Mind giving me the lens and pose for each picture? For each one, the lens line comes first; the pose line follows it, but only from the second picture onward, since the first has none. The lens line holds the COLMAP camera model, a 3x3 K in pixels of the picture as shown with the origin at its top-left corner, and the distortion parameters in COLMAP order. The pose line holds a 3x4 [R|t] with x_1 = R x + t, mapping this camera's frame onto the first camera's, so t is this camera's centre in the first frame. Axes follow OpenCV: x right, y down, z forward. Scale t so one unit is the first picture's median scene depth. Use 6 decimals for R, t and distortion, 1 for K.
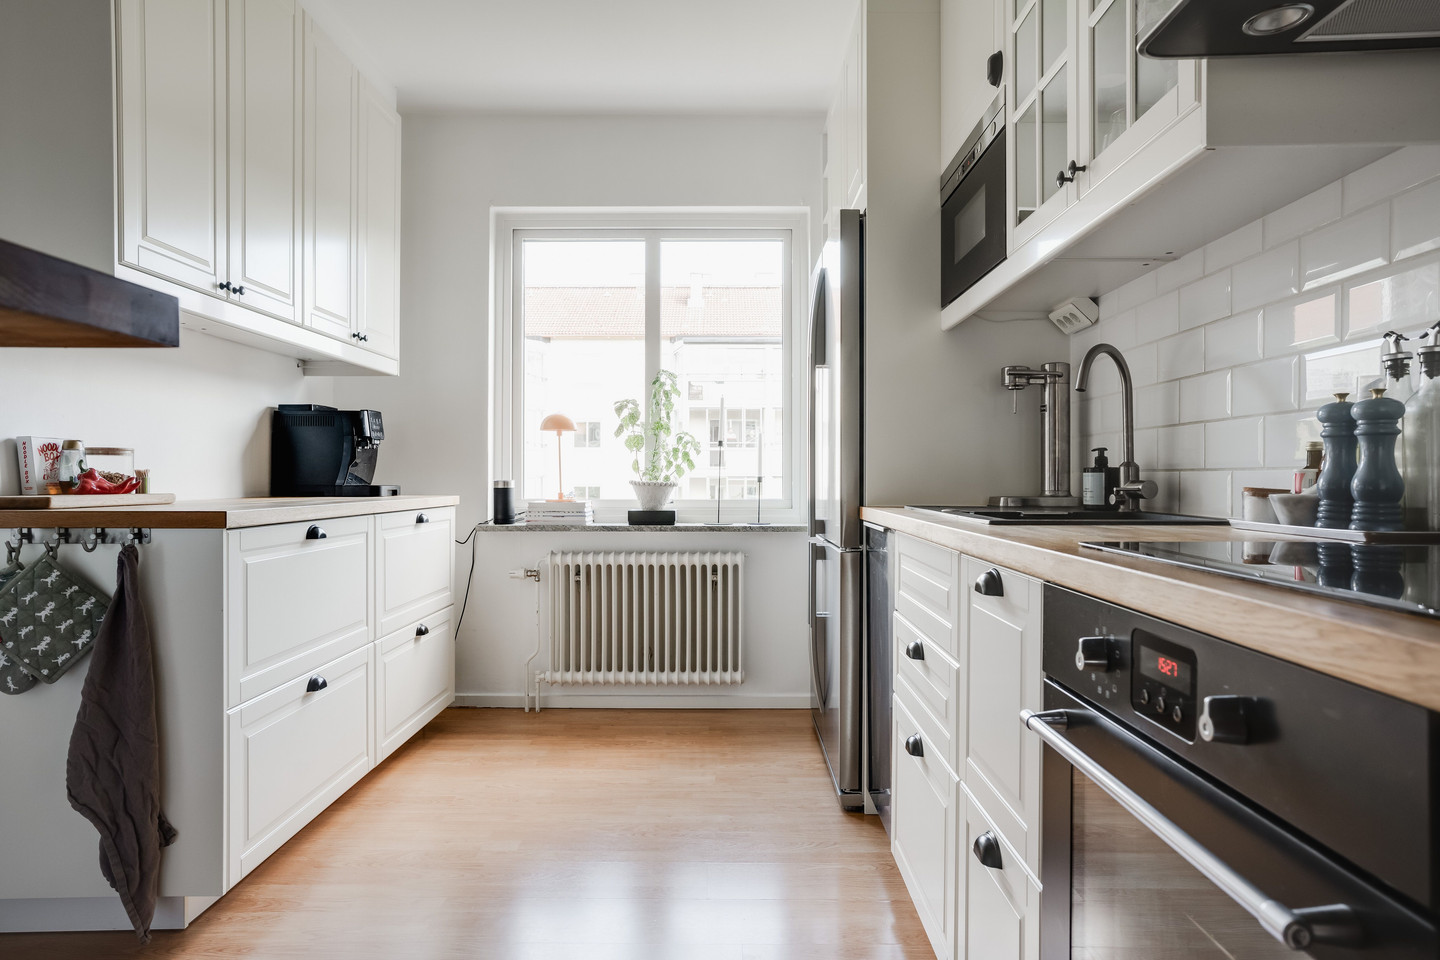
lens RADIAL K [[853.4, 0, 720.0], [0, 853.4, 480.0], [0, 0, 1]] dist [-0.051580, 0.059243]
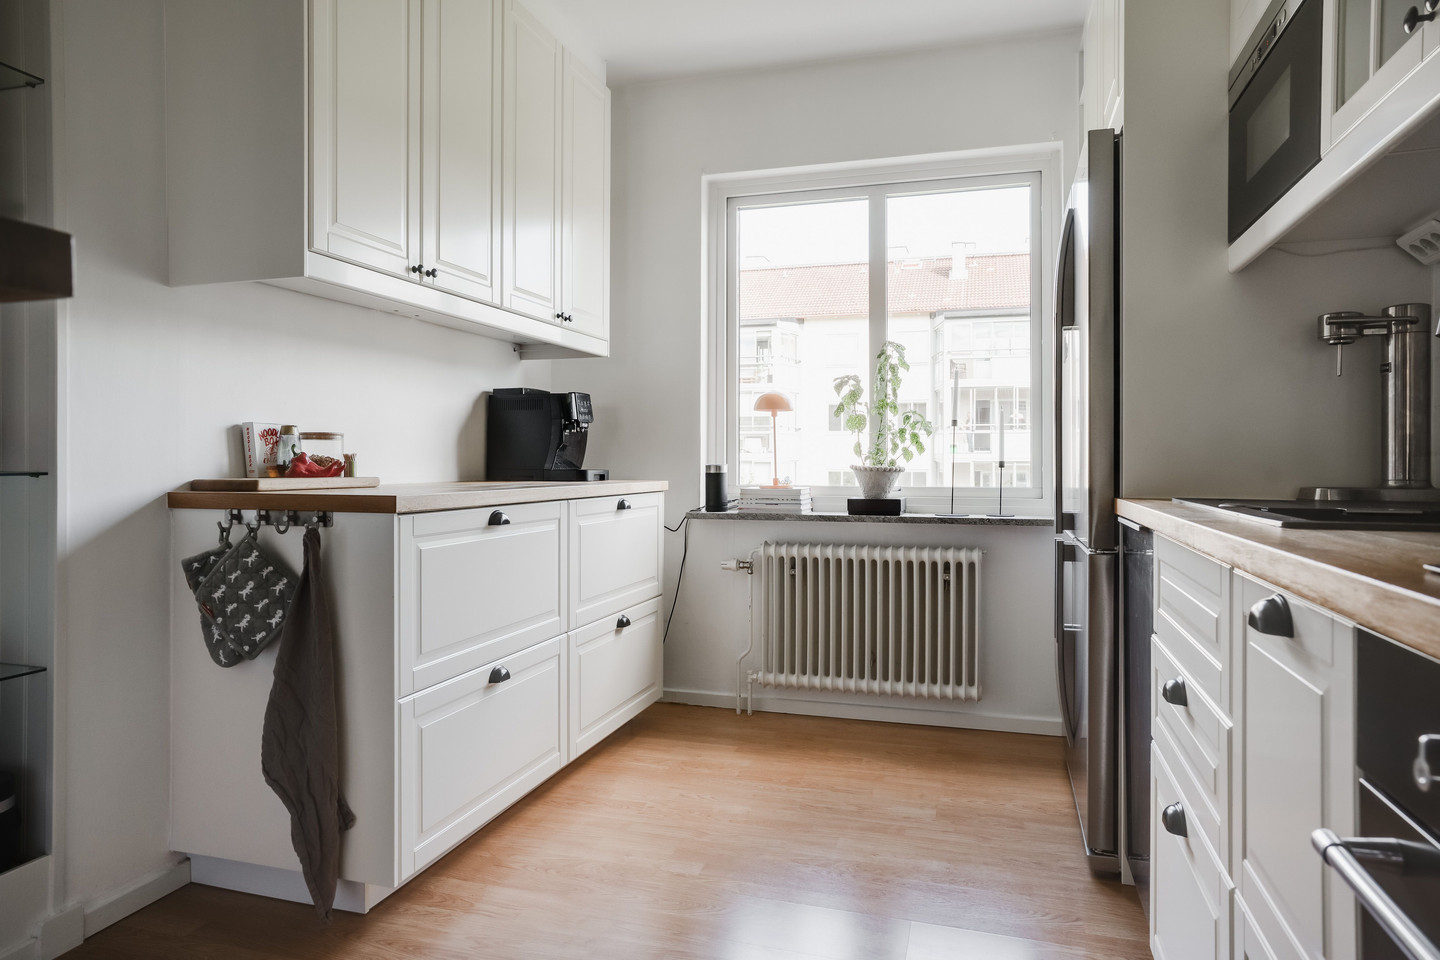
lens RADIAL K [[885.4, 0, 717.4], [0, 885.4, 461.2], [0, 0, 1]] dist [-0.043384, 0.057170]
pose [[0.956082, 0.000336, -0.293099, 0.048696], [-0.001571, 0.999991, -0.003981, 0.000365], [0.293095, 0.004266, 0.956074, 0.095329]]
